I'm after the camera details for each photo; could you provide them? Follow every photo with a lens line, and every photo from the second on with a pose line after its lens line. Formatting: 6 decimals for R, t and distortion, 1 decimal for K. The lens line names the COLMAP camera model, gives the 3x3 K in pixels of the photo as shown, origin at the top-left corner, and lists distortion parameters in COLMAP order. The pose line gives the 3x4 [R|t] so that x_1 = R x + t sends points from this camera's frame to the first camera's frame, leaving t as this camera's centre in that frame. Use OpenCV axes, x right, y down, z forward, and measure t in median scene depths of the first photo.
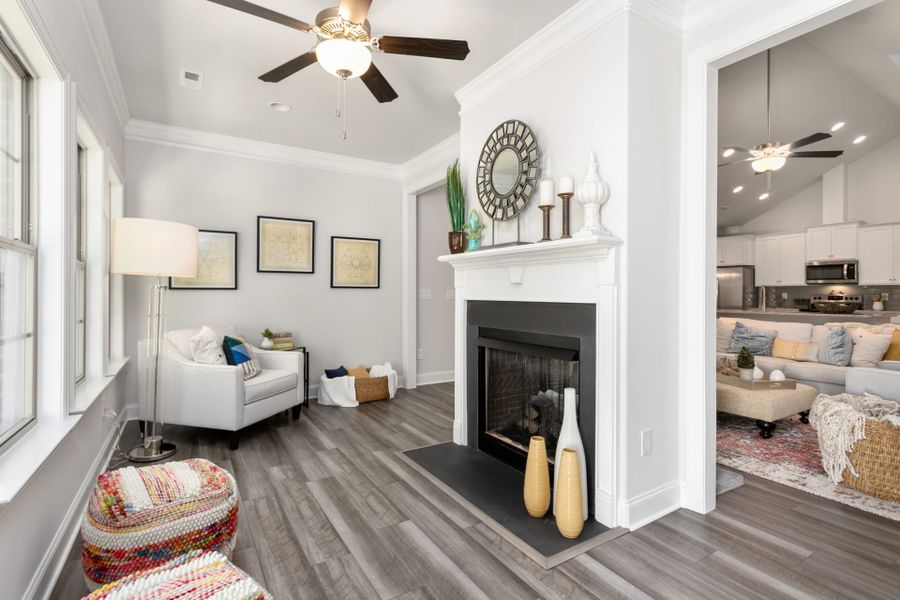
lens RADIAL K [[433.6, 0, 450.3], [0, 433.6, 292.2], [0, 0, 1]] dist [-0.001056, 0.003235]
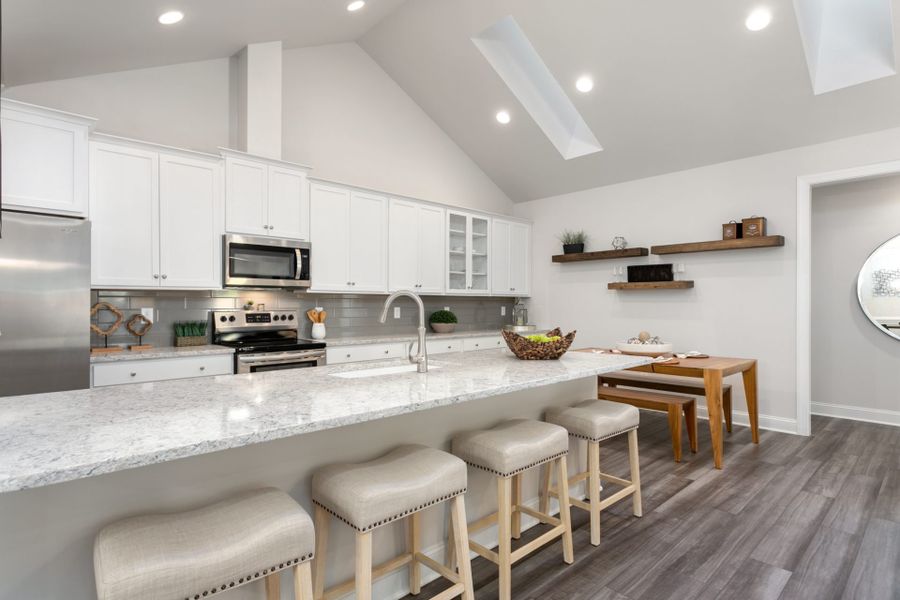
lens RADIAL K [[463.9, 0, 448.0], [0, 463.9, 305.3], [0, 0, 1]] dist [0.002150, 0.003075]
pose [[-0.188092, -0.002785, 0.982147, 0.351719], [-0.005099, 0.999985, 0.001859, -0.002258], [-0.982138, -0.004658, -0.188104, 0.906372]]
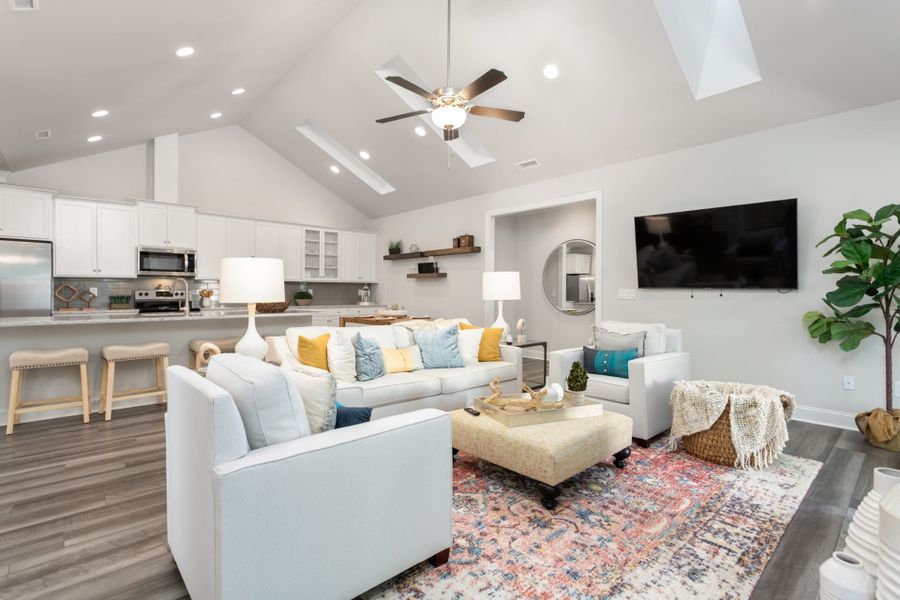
lens RADIAL K [[427.2, 0, 446.4], [0, 427.2, 290.6], [0, 0, 1]] dist [0.000031, 0.002544]
pose [[-0.168463, 0.001190, 0.985707, -0.002275], [-0.008453, 0.999961, -0.002652, 0.004705], [-0.985672, -0.008779, -0.168446, 0.619765]]
